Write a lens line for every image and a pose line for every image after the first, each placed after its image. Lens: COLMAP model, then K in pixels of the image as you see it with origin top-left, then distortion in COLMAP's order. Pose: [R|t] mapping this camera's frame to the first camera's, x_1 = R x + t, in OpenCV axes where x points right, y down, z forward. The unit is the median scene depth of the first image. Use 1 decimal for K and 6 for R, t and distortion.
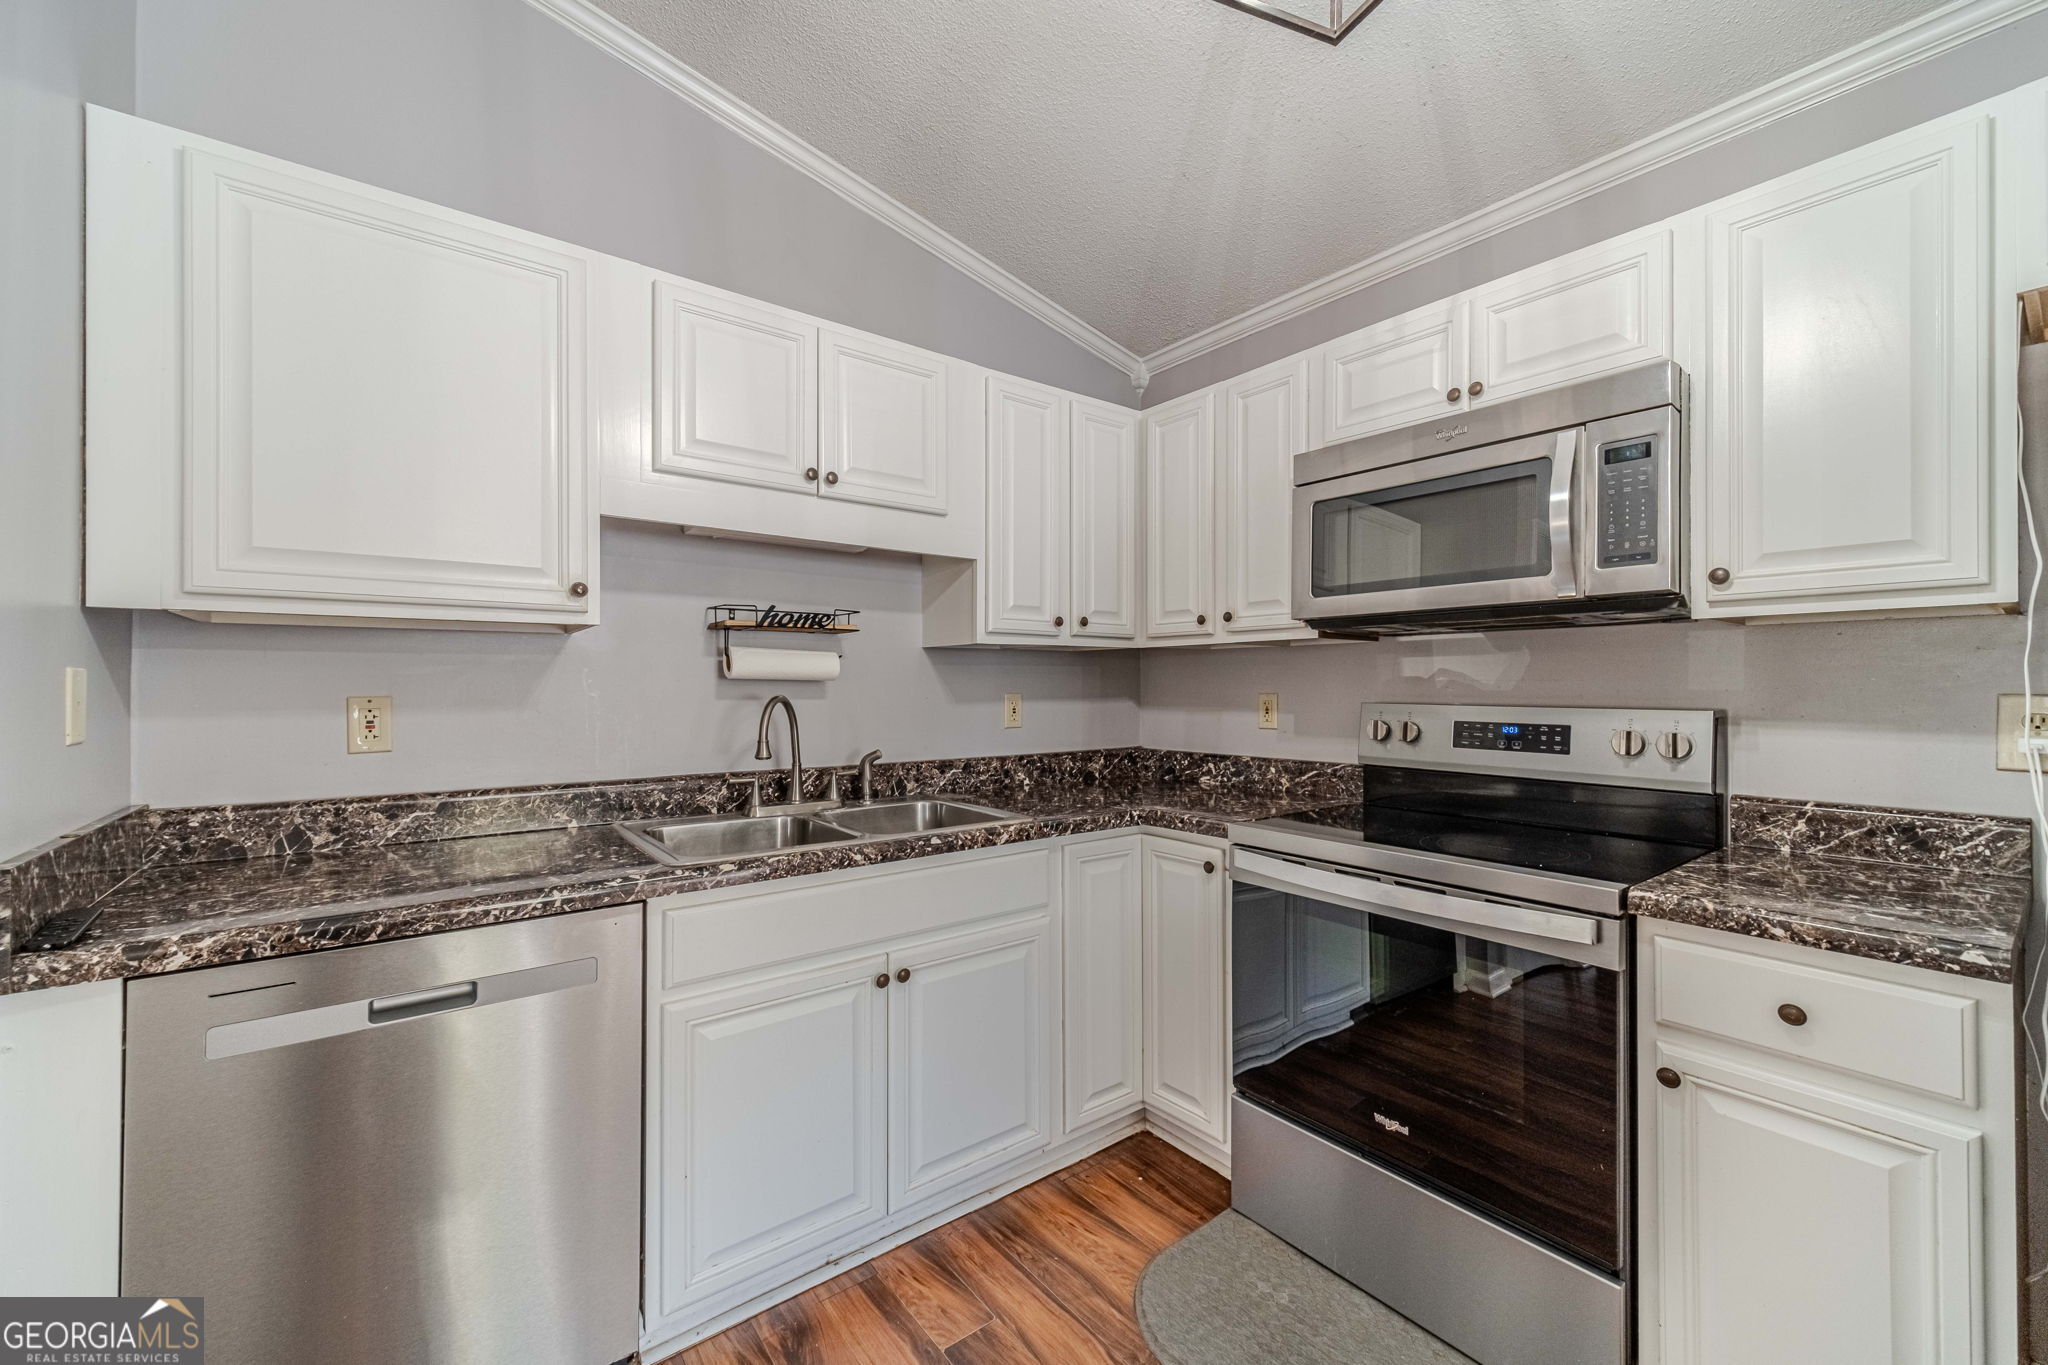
lens RADIAL K [[803.0, 0, 1029.8], [0, 803.0, 681.0], [0, 0, 1]] dist [0.003314, -0.000267]
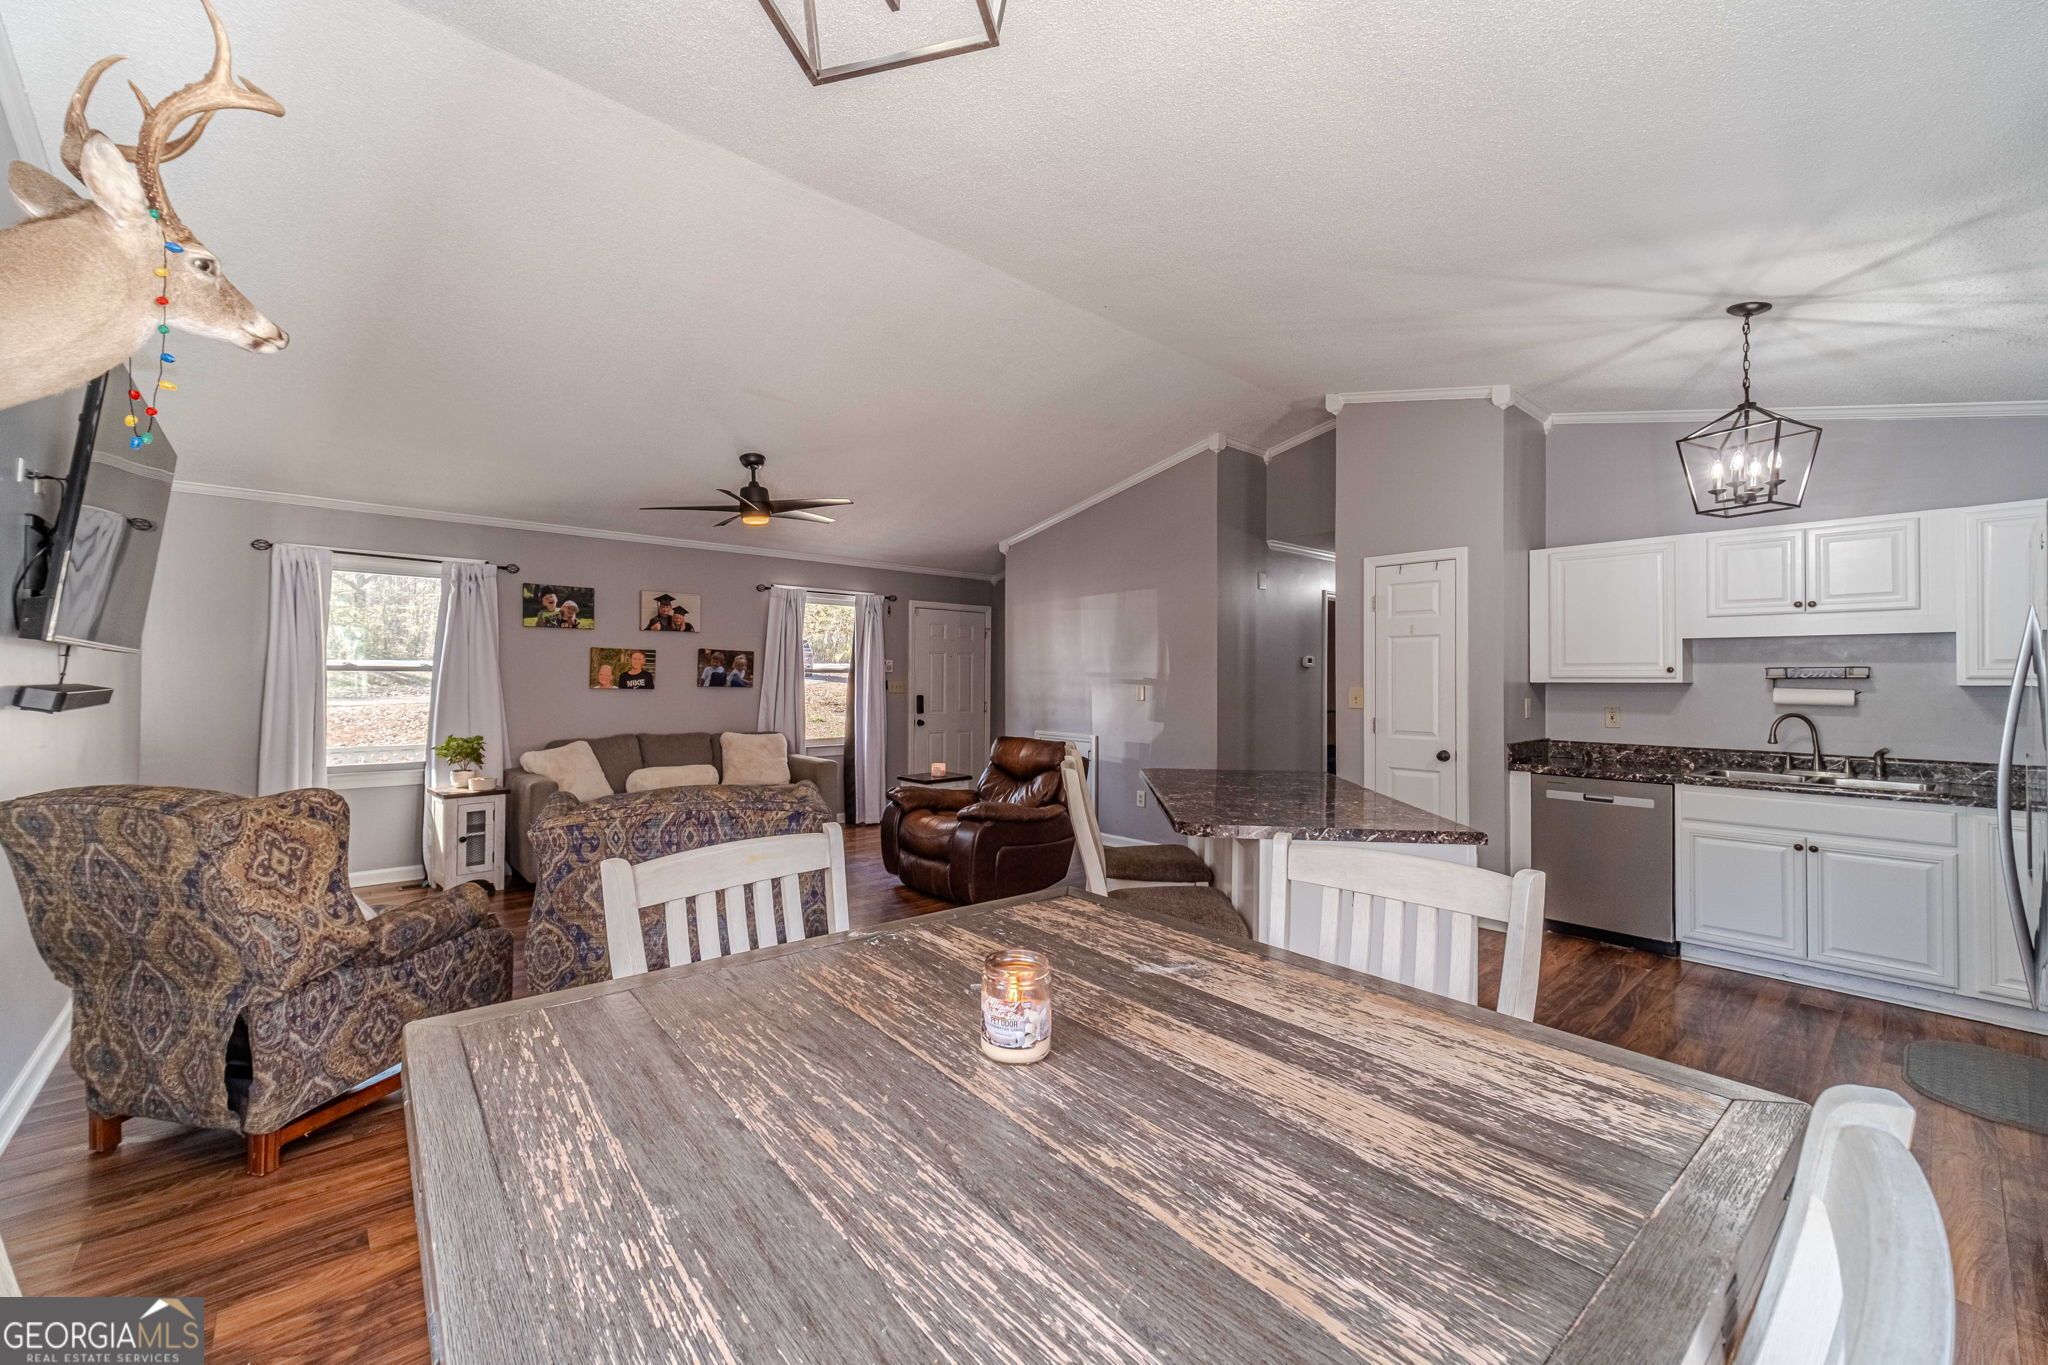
lens RADIAL K [[803.0, 0, 1005.4], [0, 803.0, 664.0], [0, 0, 1]] dist [0.003314, -0.000267]
pose [[0.054039, -0.018755, -0.998363, 1.656414], [0.002288, 0.999823, -0.018659, -0.075713], [0.998536, -0.001276, 0.054072, -1.108497]]
